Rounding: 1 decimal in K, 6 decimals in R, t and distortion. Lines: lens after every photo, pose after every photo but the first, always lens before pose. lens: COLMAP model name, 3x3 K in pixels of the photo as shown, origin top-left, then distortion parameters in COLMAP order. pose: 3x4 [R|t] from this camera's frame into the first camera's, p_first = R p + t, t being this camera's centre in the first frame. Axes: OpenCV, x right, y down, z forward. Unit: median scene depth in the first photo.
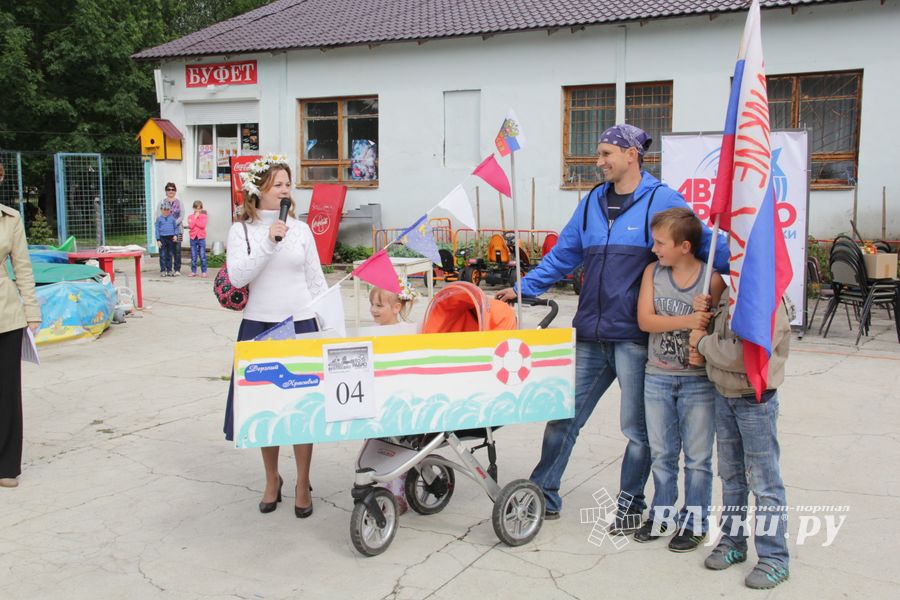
lens RADIAL K [[983.1, 0, 461.6], [0, 983.1, 305.7], [0, 0, 1]] dist [-0.001144, 0.000000]
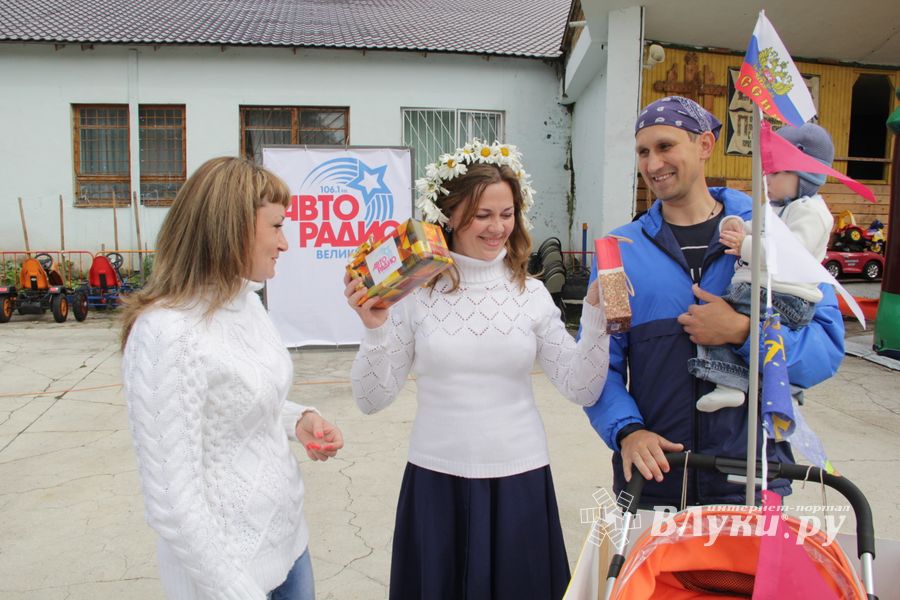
lens RADIAL K [[720.9, 0, 445.7], [0, 720.9, 304.9], [0, 0, 1]] dist [-0.164425, 0.105380]
pose [[0.782767, -0.077438, 0.617478, -0.045879], [0.063716, 0.996986, 0.044260, -0.027400], [-0.619044, 0.004698, 0.785342, 0.223933]]
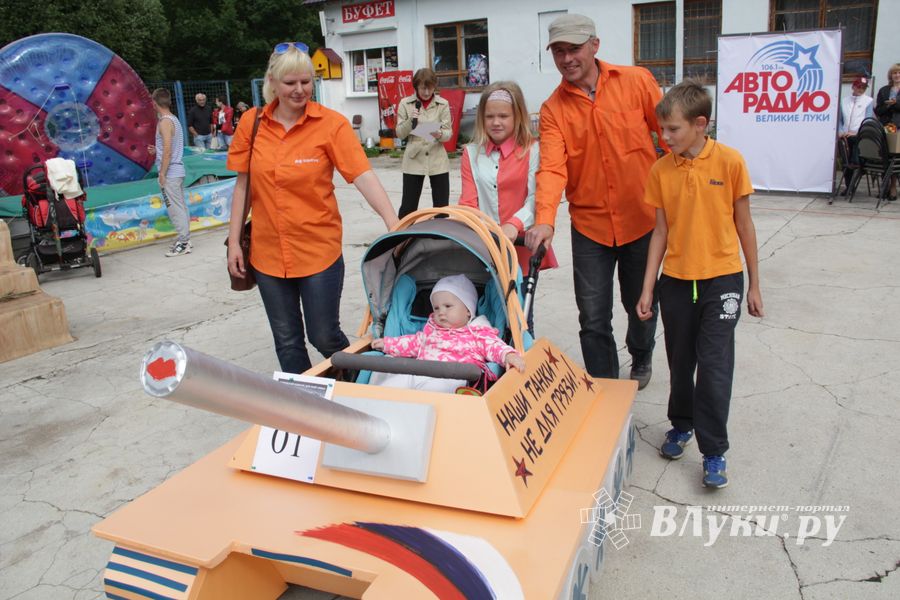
lens RADIAL K [[720.9, 0, 469.9], [0, 720.9, 296.1], [0, 0, 1]] dist [-0.164425, 0.105380]
pose [[0.992408, -0.011470, -0.122453, 0.001121], [0.030609, 0.987348, 0.155585, -0.000546], [0.119119, -0.158152, 0.980203, 0.044211]]
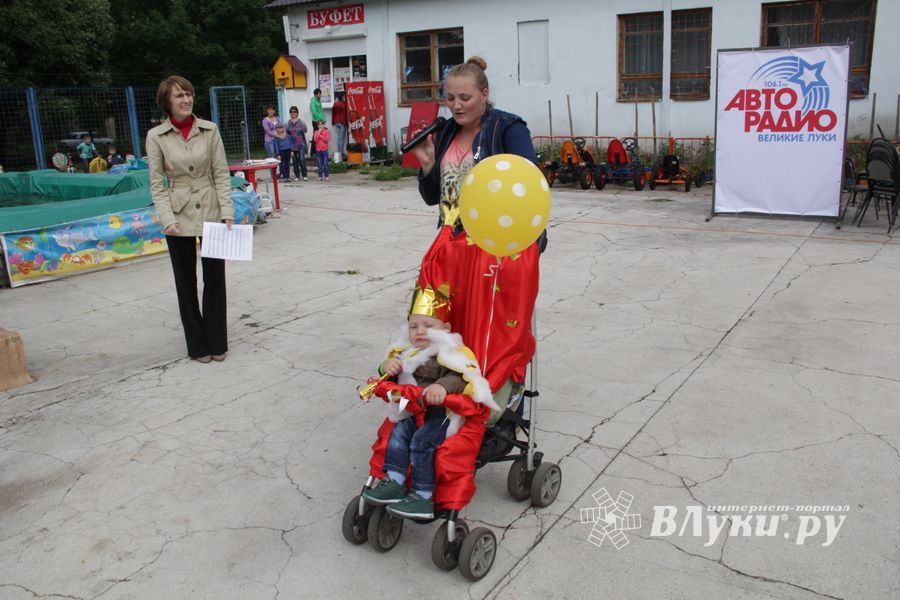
lens RADIAL K [[761.9, 0, 463.8], [0, 761.9, 292.3], [0, 0, 1]] dist [-0.152830, 0.134260]
pose [[0.996723, -0.010965, -0.080139, -0.015078], [0.020846, 0.992122, 0.123530, -0.004646], [0.078153, -0.124795, 0.989100, 0.051067]]
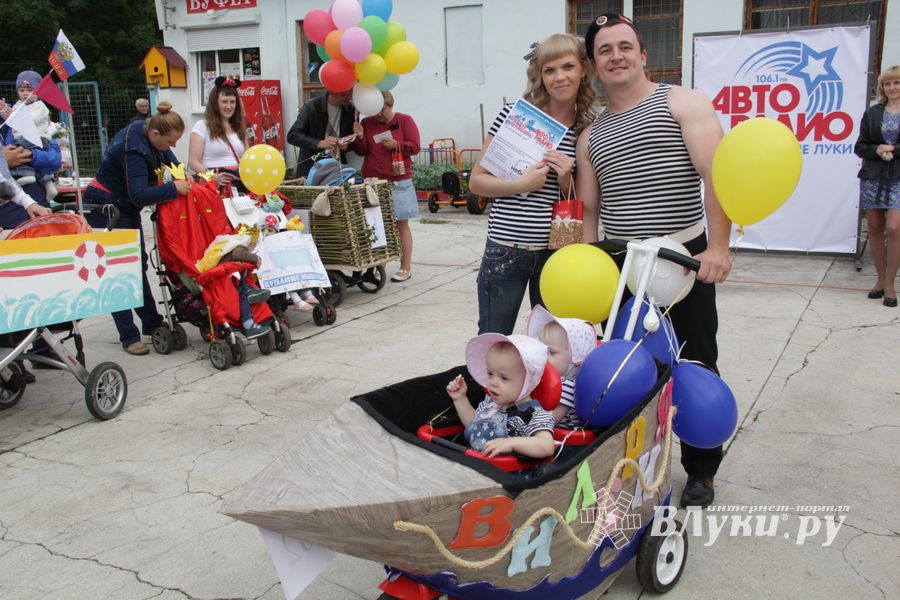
lens RADIAL K [[872.5, 0, 453.2], [0, 872.5, 289.2], [0, 0, 1]] dist [-0.024060, 0.000000]
pose [[0.999638, -0.020384, -0.017564, -0.000045], [0.021746, 0.996458, 0.081234, -0.010580], [0.015846, -0.081586, 0.996540, 0.125163]]
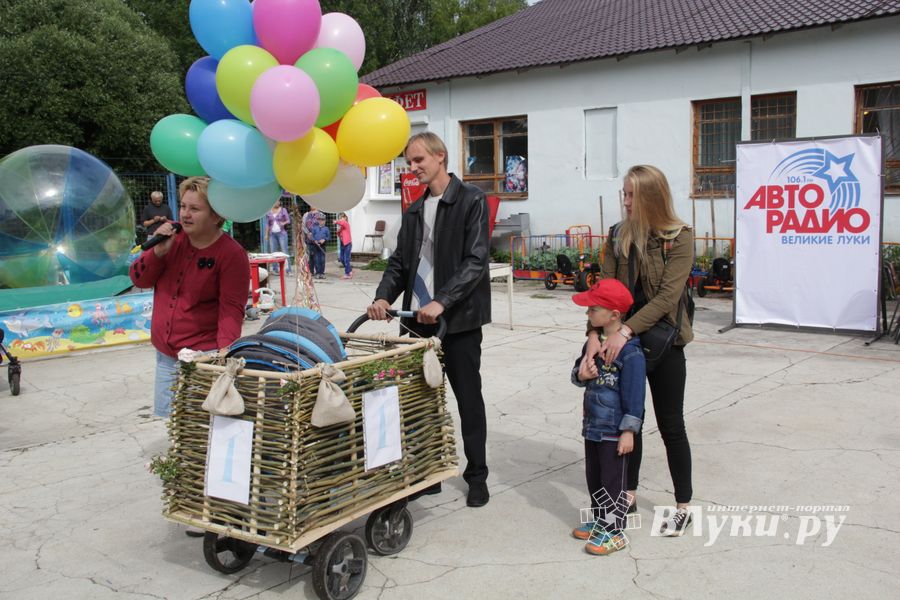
lens RADIAL K [[872.5, 0, 473.0], [0, 872.5, 294.4], [0, 0, 1]] dist [-0.024060, 0.000000]
pose [[0.976242, 0.007360, -0.216557, 0.077700], [-0.009432, 0.999919, -0.008535, -0.003269], [0.216477, 0.010375, 0.976233, 0.030108]]
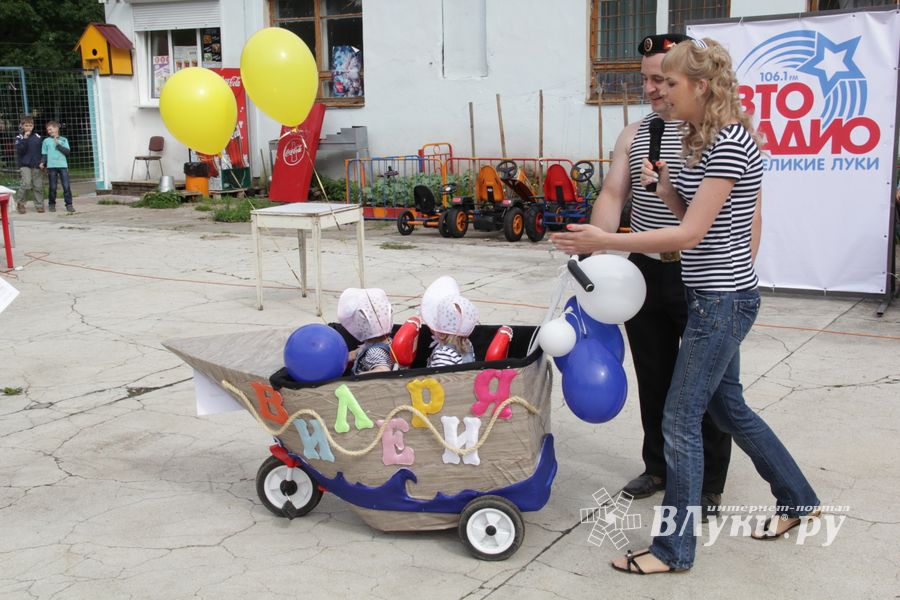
lens RADIAL K [[1096.7, 0, 445.4], [0, 1096.7, 300.8], [0, 0, 1]] dist [0.075583, 0.000000]
pose [[0.997494, -0.005195, -0.070558, 0.050301], [0.009279, 0.998292, 0.057681, -0.013282], [0.070138, -0.058191, 0.995839, 0.107533]]
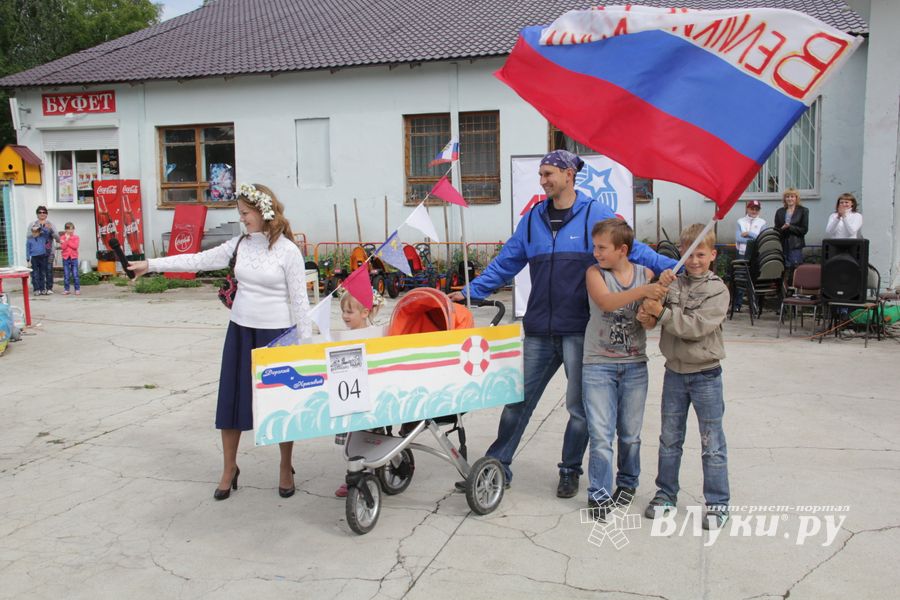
lens RADIAL K [[872.5, 0, 461.5], [0, 872.5, 312.9], [0, 0, 1]] dist [-0.024060, 0.000000]
pose [[0.980094, -0.040282, 0.194404, -0.036732], [0.039417, 0.999188, 0.008314, -0.000603], [-0.194582, -0.000486, 0.980886, -0.001128]]
